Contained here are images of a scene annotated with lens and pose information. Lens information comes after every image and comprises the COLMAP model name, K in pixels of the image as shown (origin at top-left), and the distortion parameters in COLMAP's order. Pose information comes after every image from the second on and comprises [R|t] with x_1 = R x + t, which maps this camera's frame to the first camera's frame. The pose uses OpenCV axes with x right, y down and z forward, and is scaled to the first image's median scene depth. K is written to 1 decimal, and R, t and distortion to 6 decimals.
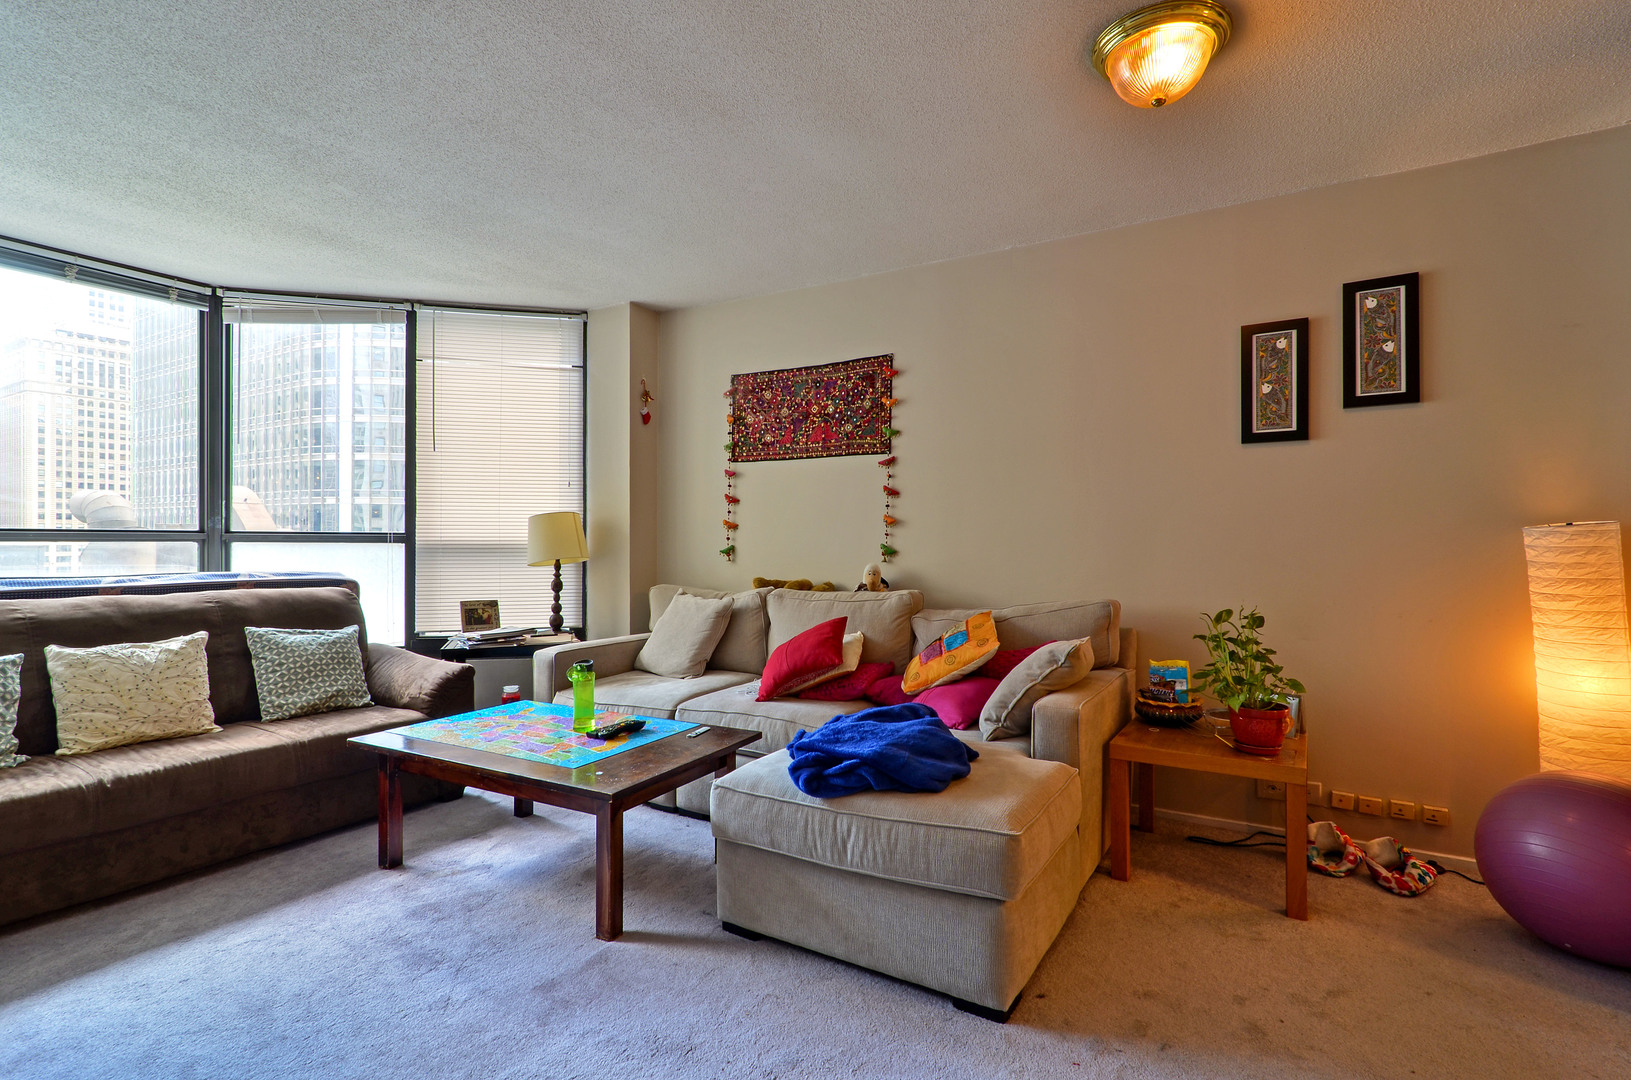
lens RADIAL K [[755.4, 0, 815.5], [0, 755.4, 540.0], [0, 0, 1]] dist [0.003276, 0.000305]
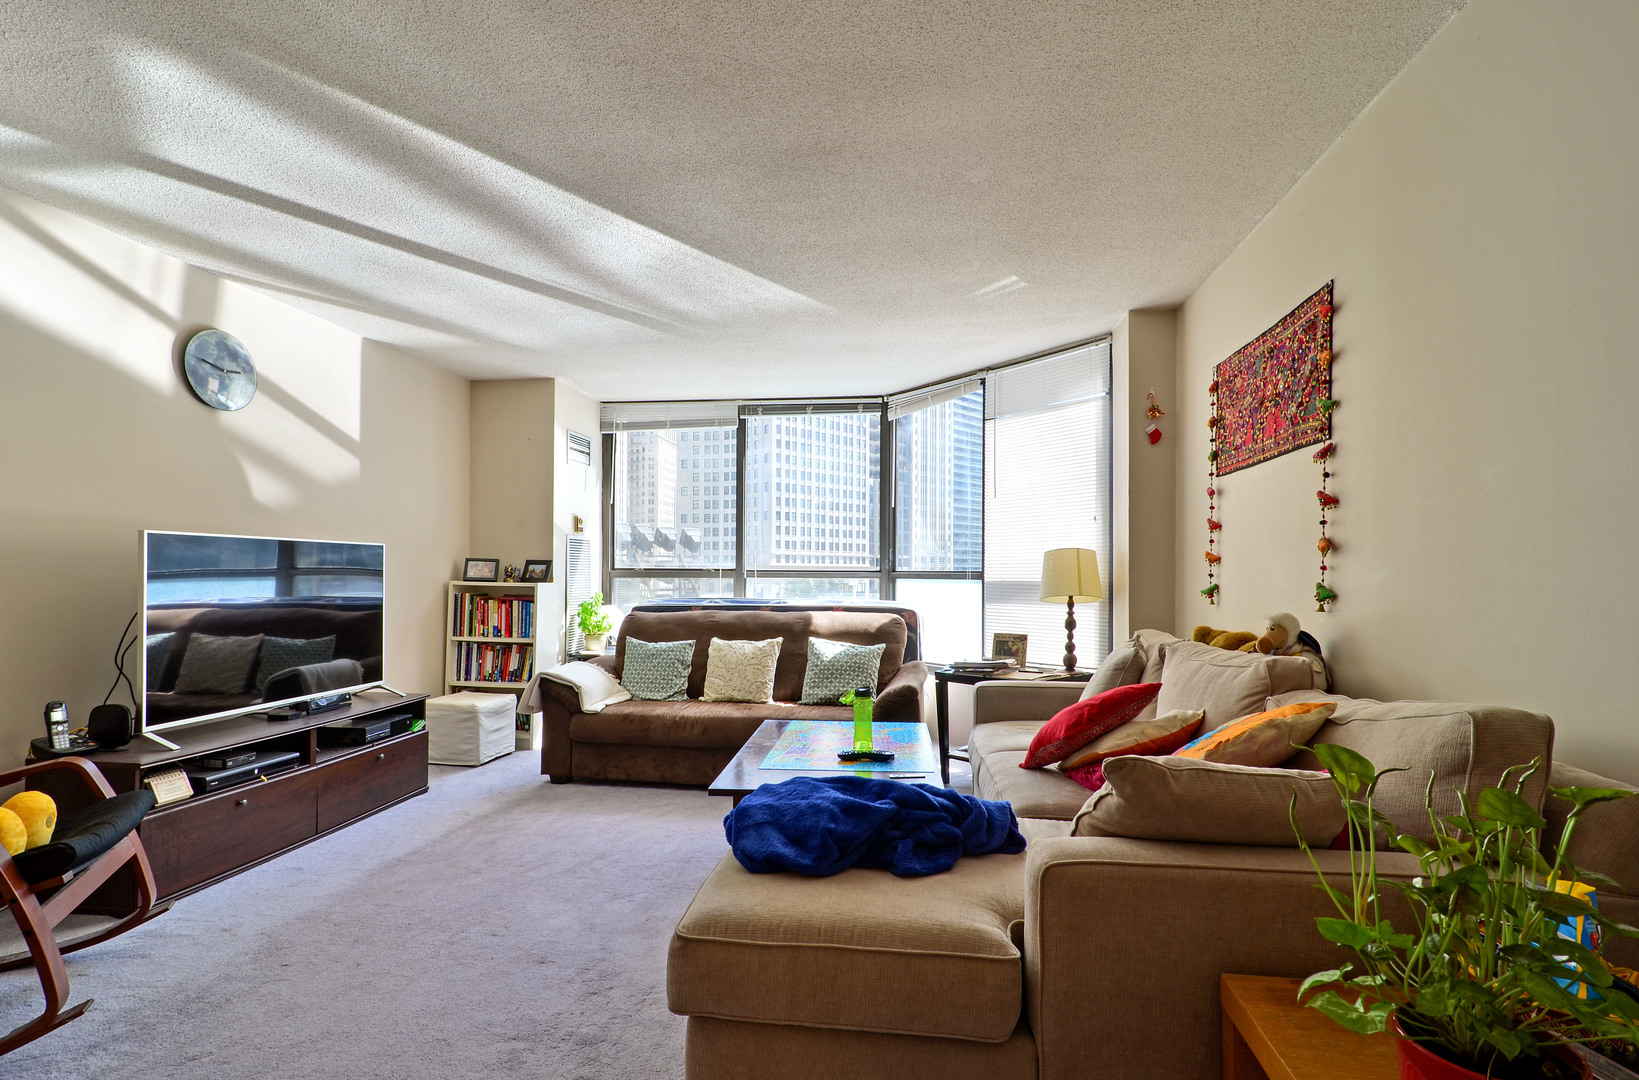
lens RADIAL K [[758.7, 0, 819.0], [0, 758.7, 564.1], [0, 0, 1]] dist [-0.000443, -0.000014]
pose [[0.429343, -0.016184, -0.902996, 0.419281], [-0.001122, 0.999829, -0.018453, 0.001685], [0.903141, 0.008936, 0.429252, 0.298410]]
